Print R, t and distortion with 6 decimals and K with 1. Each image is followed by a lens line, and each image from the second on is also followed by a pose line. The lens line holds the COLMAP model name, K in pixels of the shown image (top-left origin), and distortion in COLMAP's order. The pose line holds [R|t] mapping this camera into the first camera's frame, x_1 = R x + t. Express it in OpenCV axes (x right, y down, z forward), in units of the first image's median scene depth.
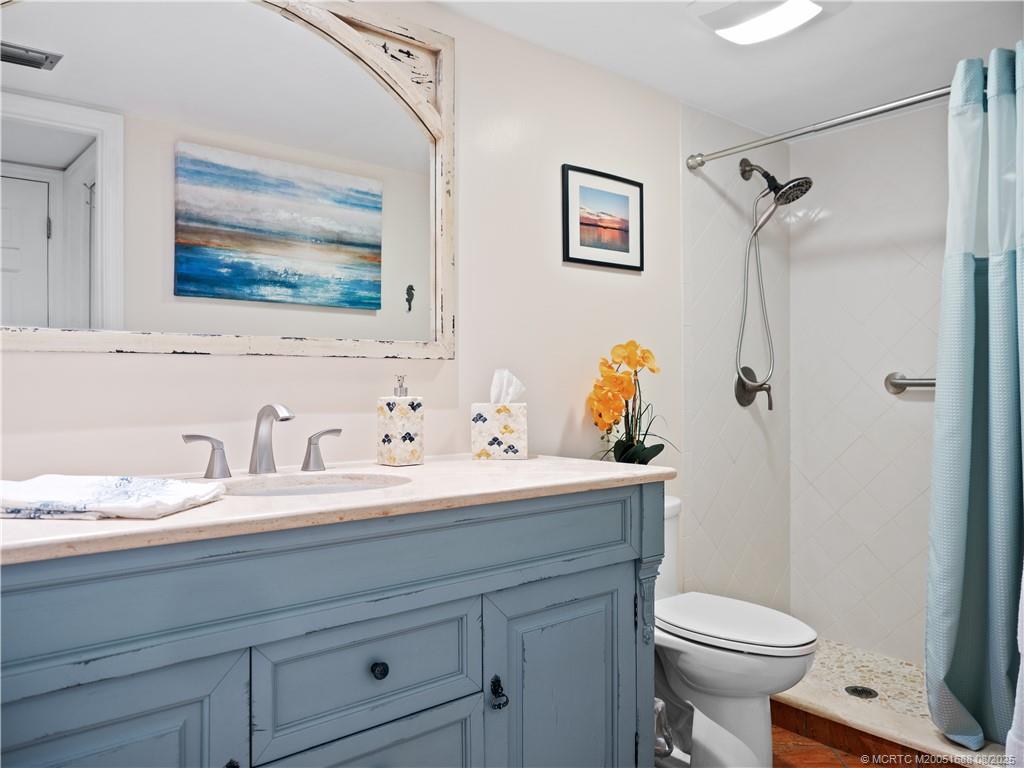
lens RADIAL K [[756.8, 0, 516.4], [0, 756.8, 370.9], [0, 0, 1]] dist [-0.009471, 0.003331]
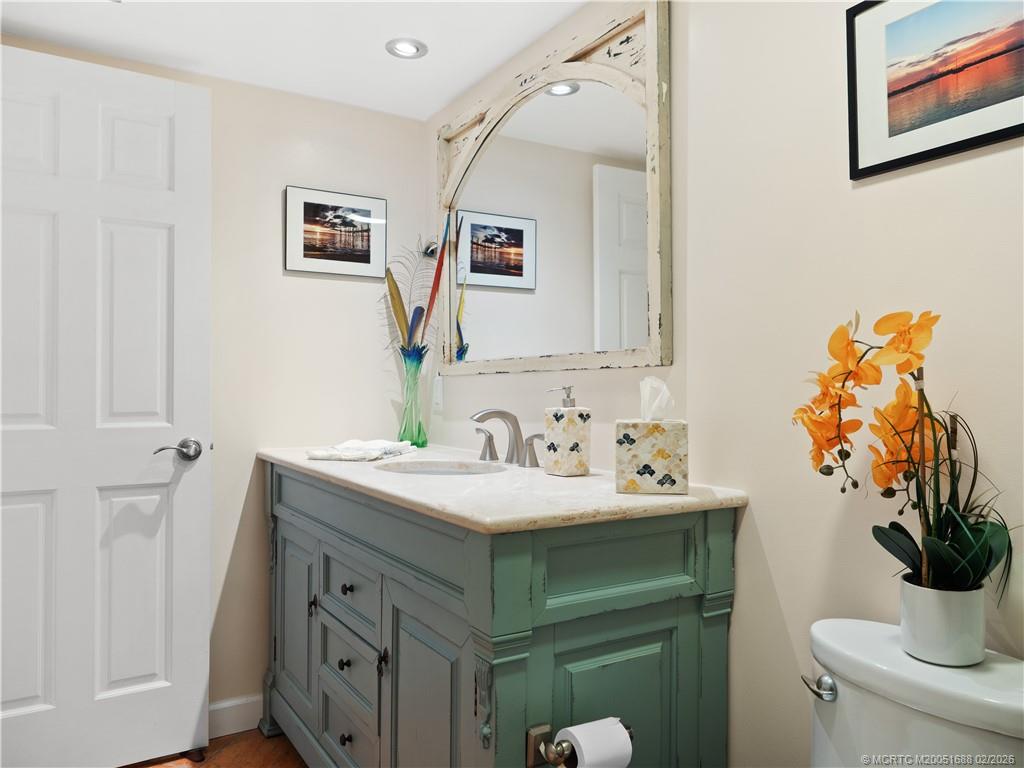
lens RADIAL K [[756.8, 0, 516.4], [0, 756.8, 370.9], [0, 0, 1]] dist [-0.009471, 0.003331]
pose [[-0.152604, -0.021450, -0.988055, 0.850222], [0.022538, 0.999429, -0.025178, 0.008966], [0.988030, -0.026112, -0.152034, 1.073461]]
